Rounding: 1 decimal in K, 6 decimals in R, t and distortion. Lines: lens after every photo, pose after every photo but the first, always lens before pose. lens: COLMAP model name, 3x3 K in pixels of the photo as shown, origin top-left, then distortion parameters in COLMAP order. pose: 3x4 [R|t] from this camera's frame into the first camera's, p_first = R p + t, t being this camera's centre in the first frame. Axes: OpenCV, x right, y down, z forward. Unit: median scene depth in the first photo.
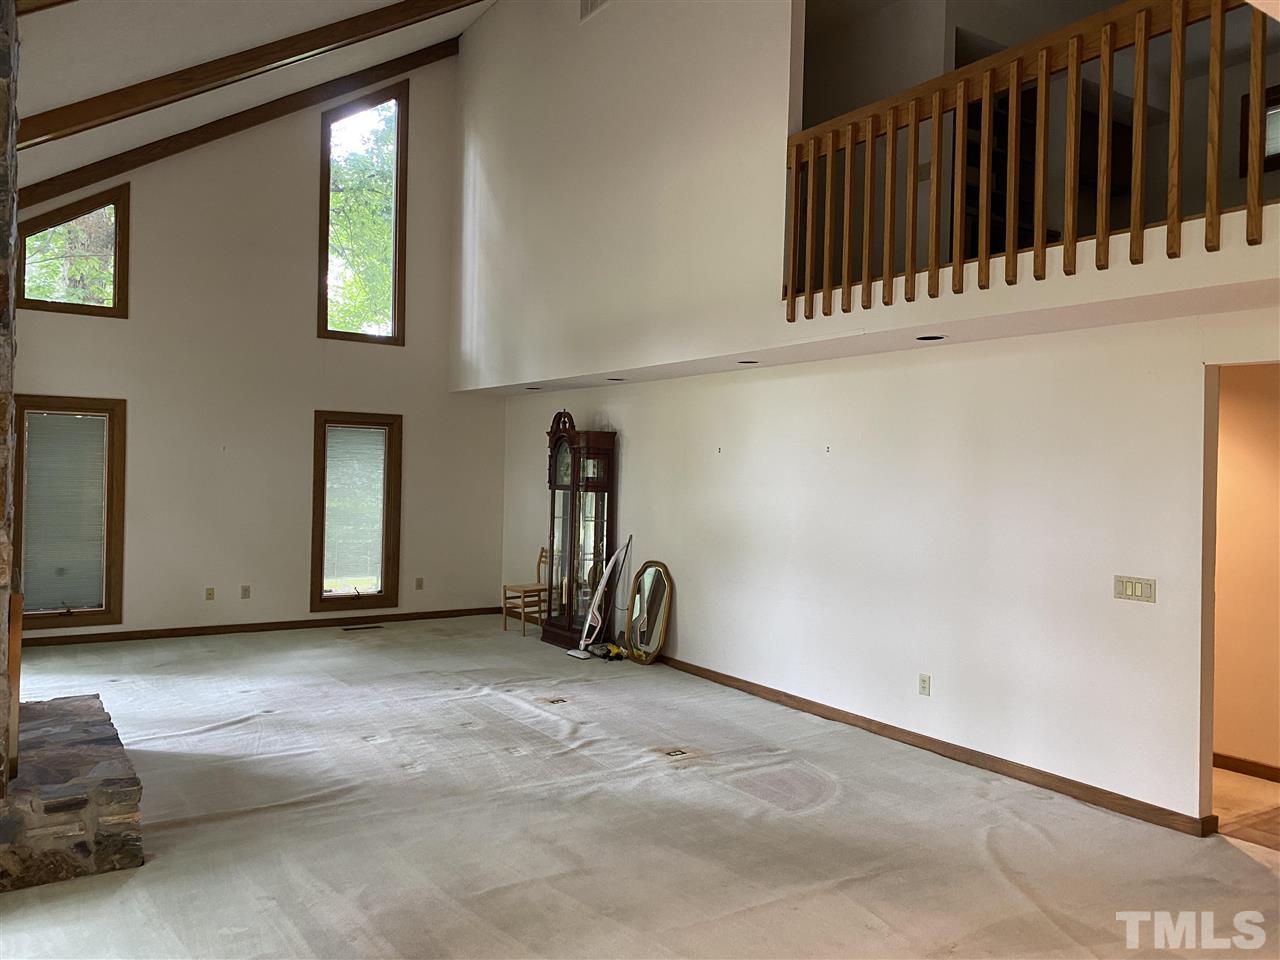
lens RADIAL K [[970.1, 0, 666.1], [0, 970.1, 455.3], [0, 0, 1]] dist [0.028814, -0.030692]
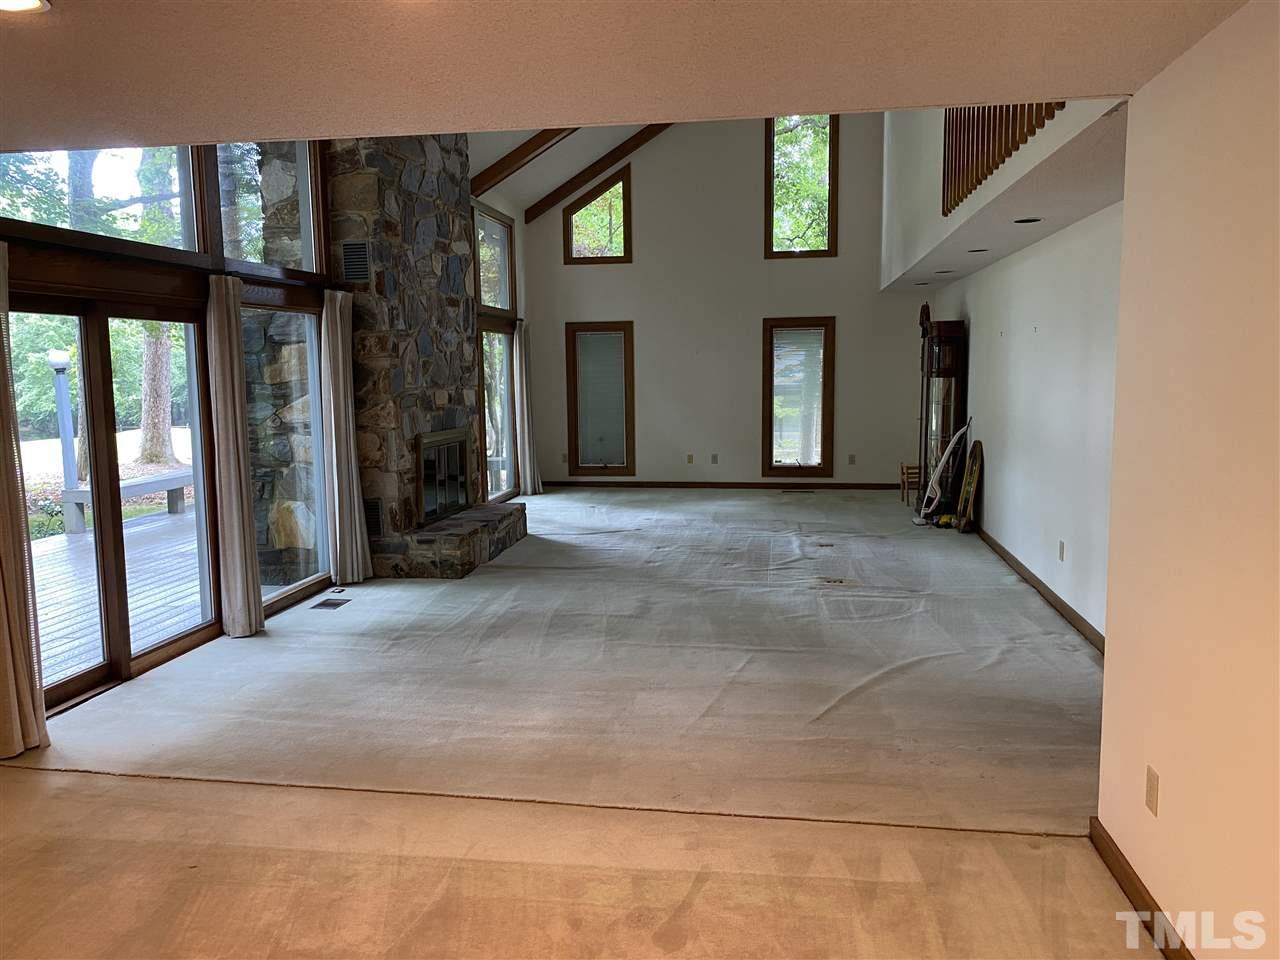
lens RADIAL K [[970.1, 0, 639.9], [0, 970.1, 478.7], [0, 0, 1]] dist [0.028814, -0.030692]
pose [[0.732955, 0.047528, -0.678615, 0.439812], [0.040866, 0.992679, 0.113663, 0.011672], [0.679048, -0.111042, 0.725647, -0.050070]]
